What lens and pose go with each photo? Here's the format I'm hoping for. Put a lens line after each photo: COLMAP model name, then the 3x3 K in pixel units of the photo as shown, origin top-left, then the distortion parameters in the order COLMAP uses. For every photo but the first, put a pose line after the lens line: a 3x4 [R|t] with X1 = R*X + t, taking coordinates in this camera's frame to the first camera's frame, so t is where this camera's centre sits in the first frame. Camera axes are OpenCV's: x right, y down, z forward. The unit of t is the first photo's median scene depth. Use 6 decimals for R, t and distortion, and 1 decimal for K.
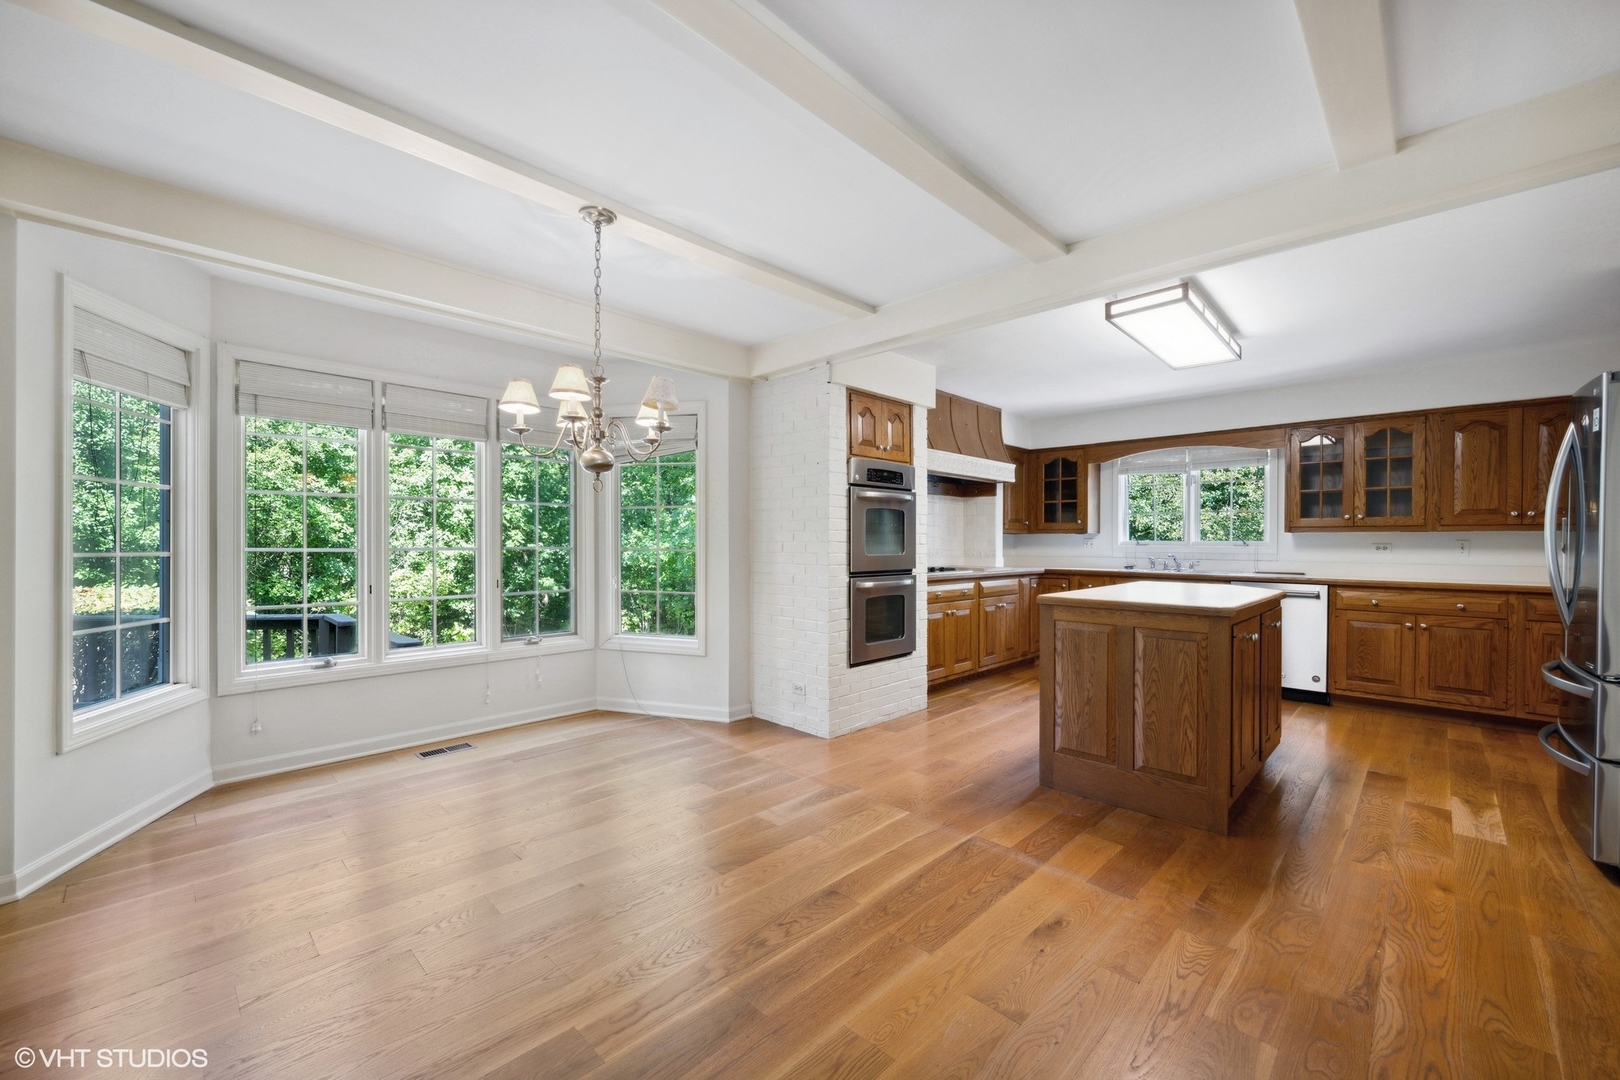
lens RADIAL K [[642.2, 0, 808.9], [0, 642.2, 546.0], [0, 0, 1]] dist [-0.000139, 0.000162]
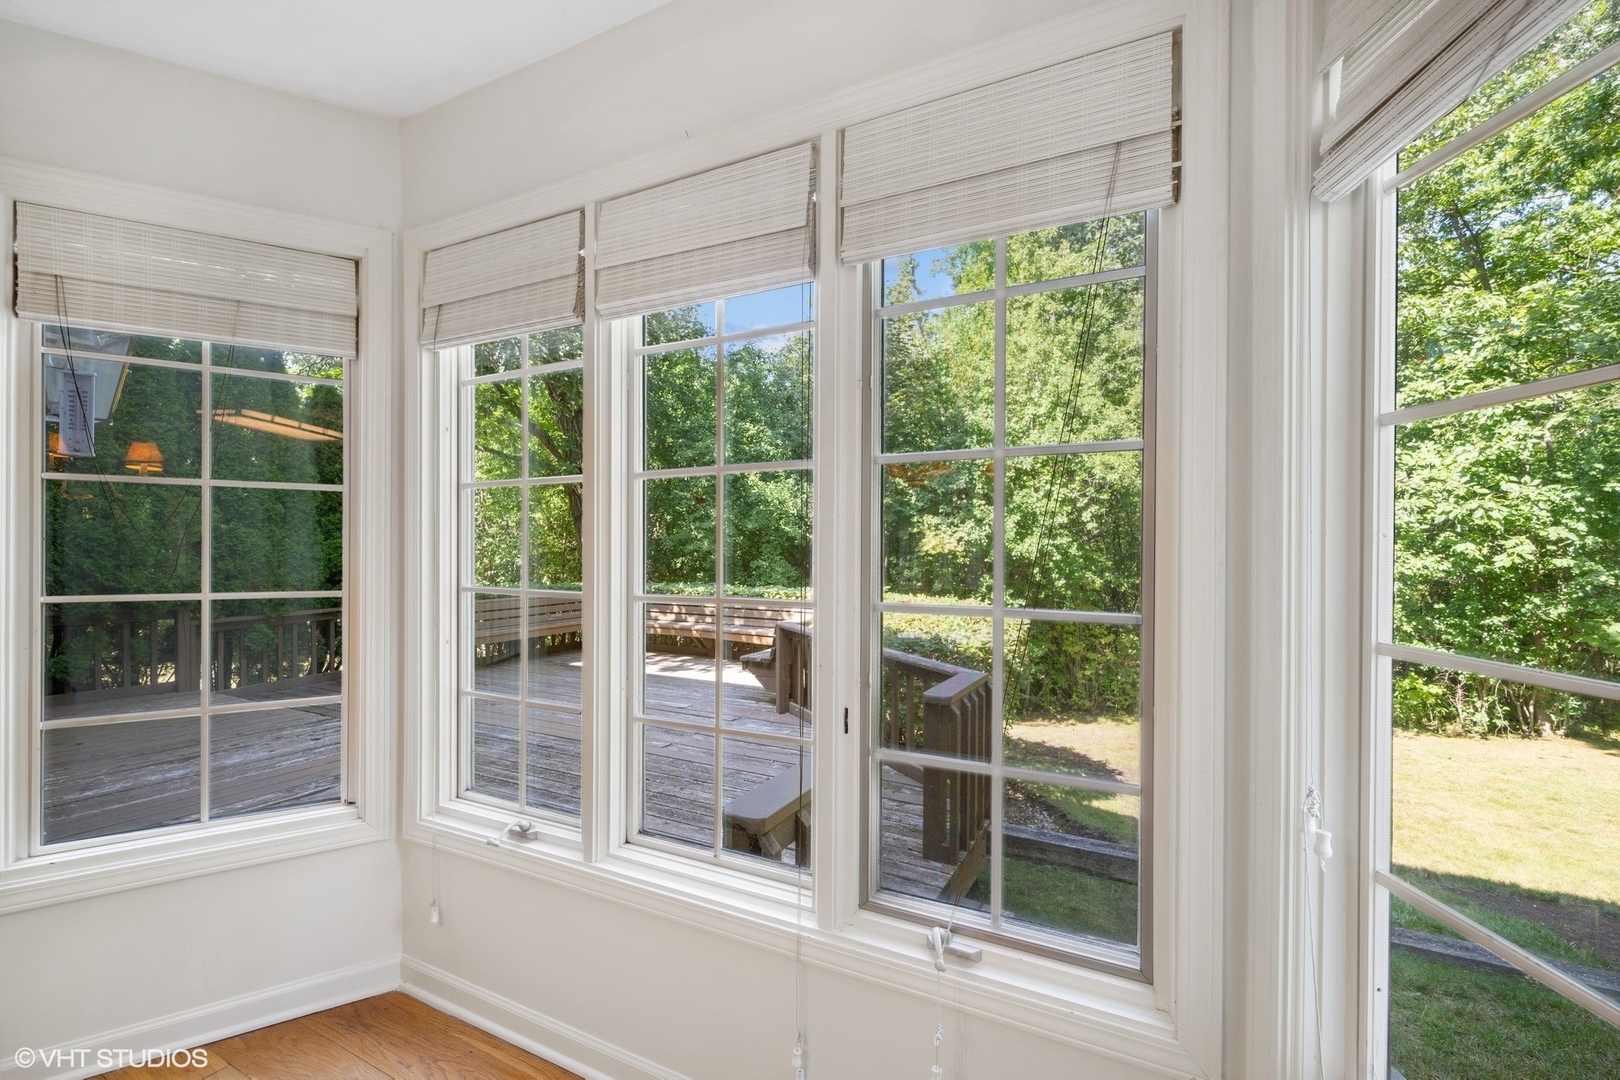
lens RADIAL K [[690.1, 0, 817.6], [0, 690.1, 550.1], [0, 0, 1]] dist [0.002323, -0.000008]
pose [[0.293370, 0.003260, -0.955993, -0.212132], [-0.008602, 0.999963, 0.000771, -0.032969], [0.955960, 0.007997, 0.293387, 1.153247]]
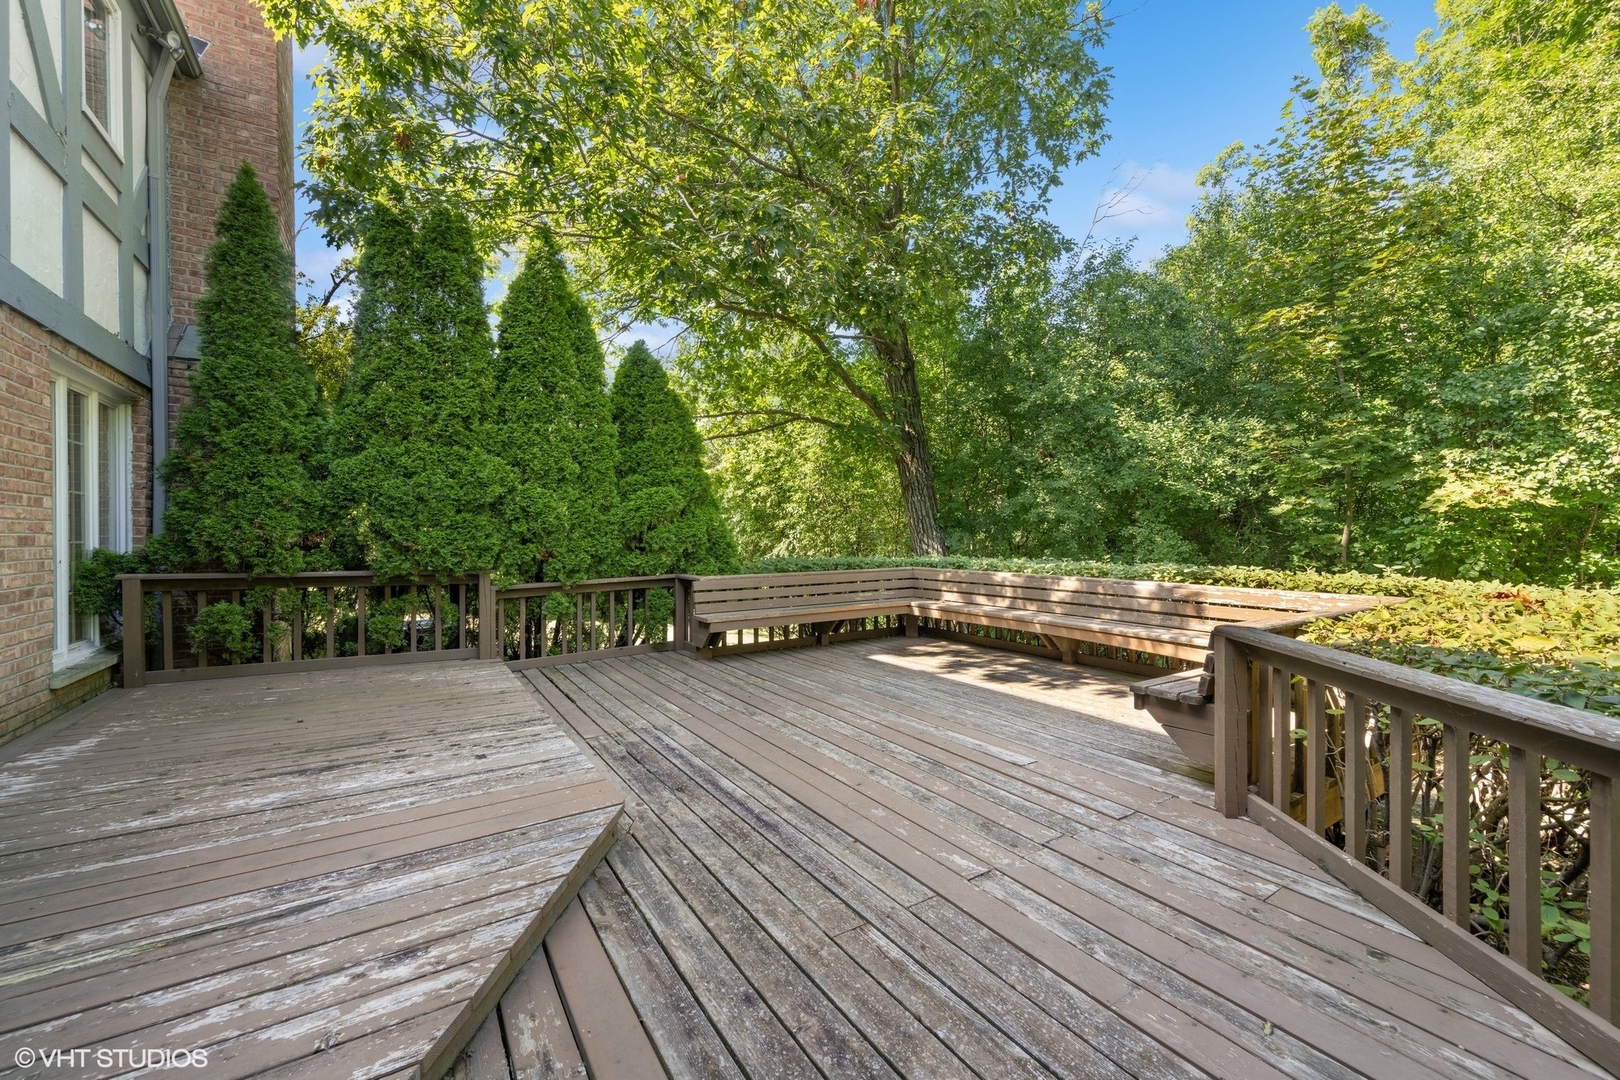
lens RADIAL K [[642.2, 0, 812.5], [0, 642.2, 543.3], [0, 0, 1]] dist [-0.000139, 0.000162]
pose [[-0.218404, 0.013932, -0.975759, -1.086971], [-0.000111, 0.999898, 0.014302, 0.044563], [0.975858, 0.003231, -0.218380, 1.261257]]
